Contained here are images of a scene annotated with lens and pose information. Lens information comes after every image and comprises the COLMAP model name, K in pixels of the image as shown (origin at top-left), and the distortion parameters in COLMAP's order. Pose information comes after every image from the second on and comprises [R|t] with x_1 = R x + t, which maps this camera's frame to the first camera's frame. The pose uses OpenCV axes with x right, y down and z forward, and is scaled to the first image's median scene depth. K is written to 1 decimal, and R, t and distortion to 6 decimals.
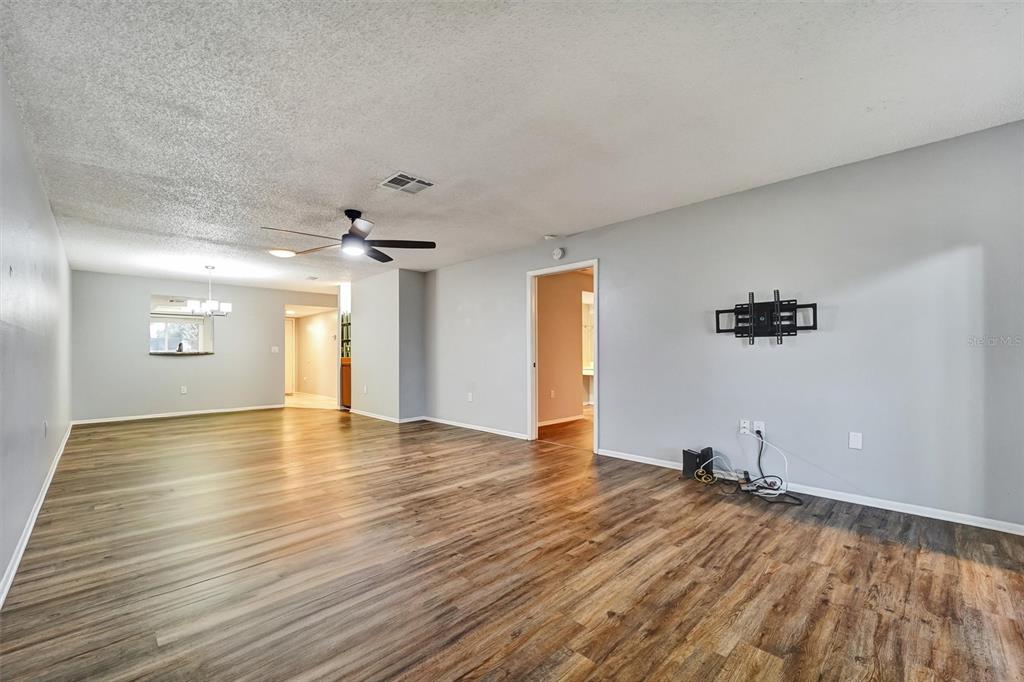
lens RADIAL K [[420.3, 0, 506.5], [0, 420.3, 350.2], [0, 0, 1]] dist [-0.000182, -0.000479]
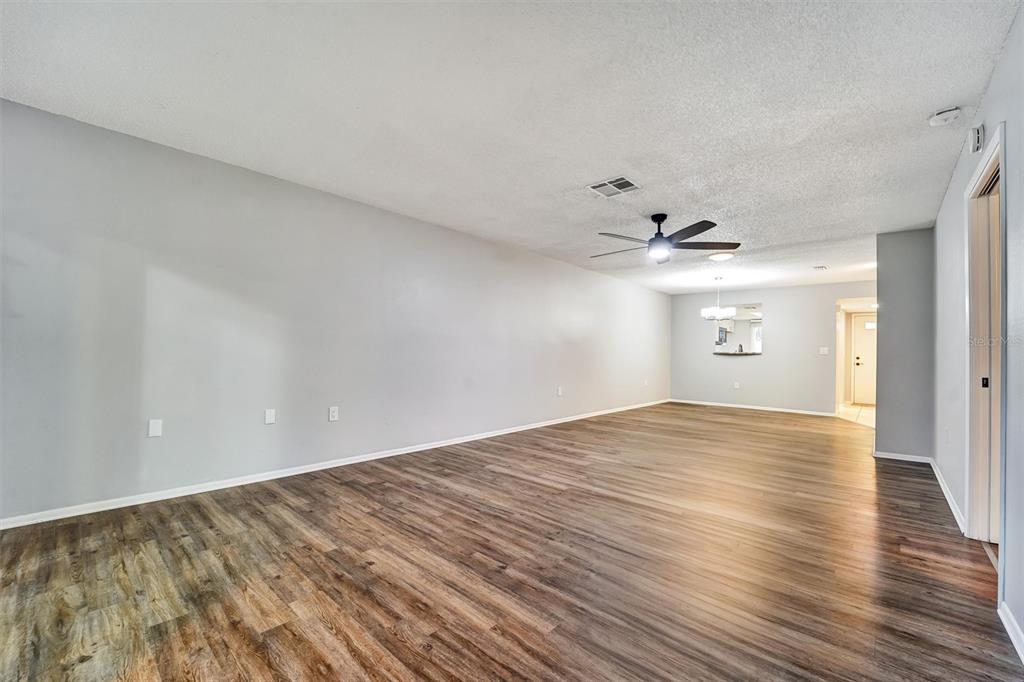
lens RADIAL K [[429.4, 0, 510.7], [0, 429.4, 335.8], [0, 0, 1]] dist [-0.017867, -0.000371]
pose [[0.055420, -0.030461, -0.997998, 1.101826], [-0.010885, 0.999457, -0.031110, 0.007176], [0.998404, 0.012588, 0.055059, 0.966208]]
